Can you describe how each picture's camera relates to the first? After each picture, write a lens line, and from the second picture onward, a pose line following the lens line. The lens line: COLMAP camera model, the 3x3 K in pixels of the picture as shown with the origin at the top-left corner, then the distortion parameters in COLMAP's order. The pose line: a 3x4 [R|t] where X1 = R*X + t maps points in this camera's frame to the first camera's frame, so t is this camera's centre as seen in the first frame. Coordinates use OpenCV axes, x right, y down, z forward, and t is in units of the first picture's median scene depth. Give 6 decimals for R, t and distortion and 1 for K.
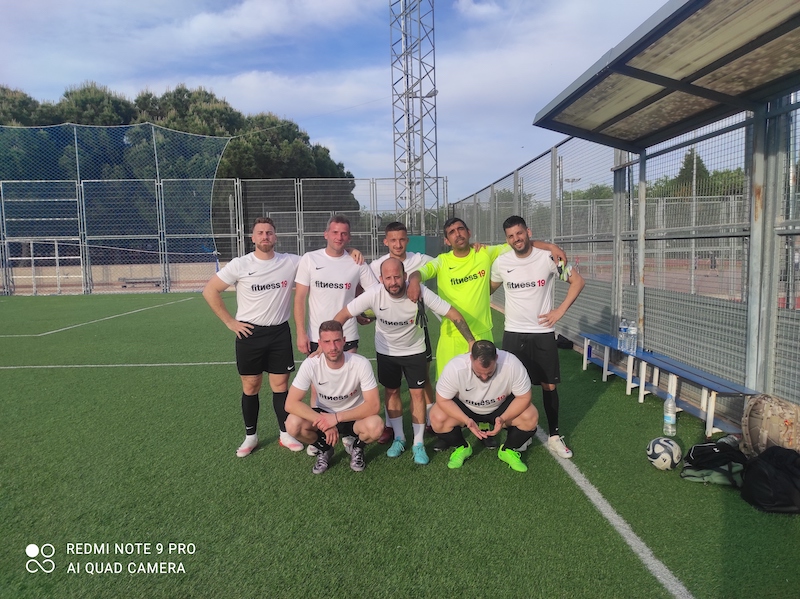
lens RADIAL K [[588.2, 0, 401.8], [0, 588.2, 305.3], [0, 0, 1]] dist [0.054508, -0.038151]
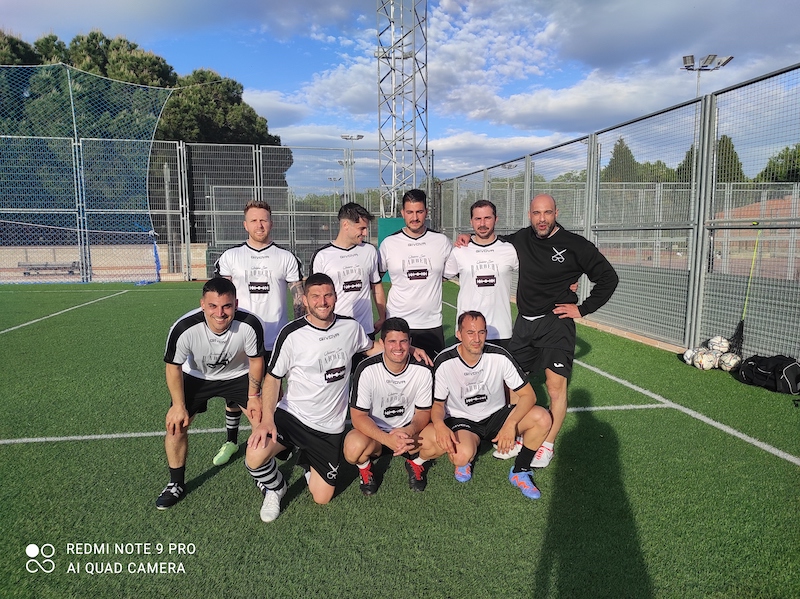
lens RADIAL K [[590.7, 0, 400.0], [0, 590.7, 299.5], [0, 0, 1]] dist [0.032123, -0.004046]
pose [[0.990000, 0.003732, 0.141020, -0.092067], [-0.006044, 0.999854, 0.015970, -0.013365], [-0.140940, -0.016663, 0.989878, 0.148271]]
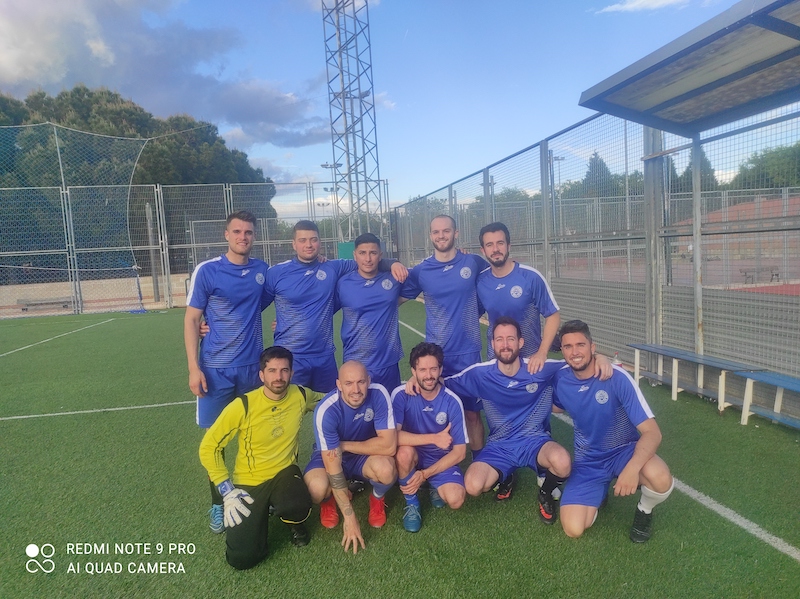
lens RADIAL K [[588.2, 0, 401.8], [0, 588.2, 305.3], [0, 0, 1]] dist [0.054508, -0.038151]
pose [[0.988686, -0.044884, 0.143128, -0.045649], [0.046465, 0.998890, -0.007725, -0.005250], [-0.142622, 0.014288, 0.989674, 0.050627]]
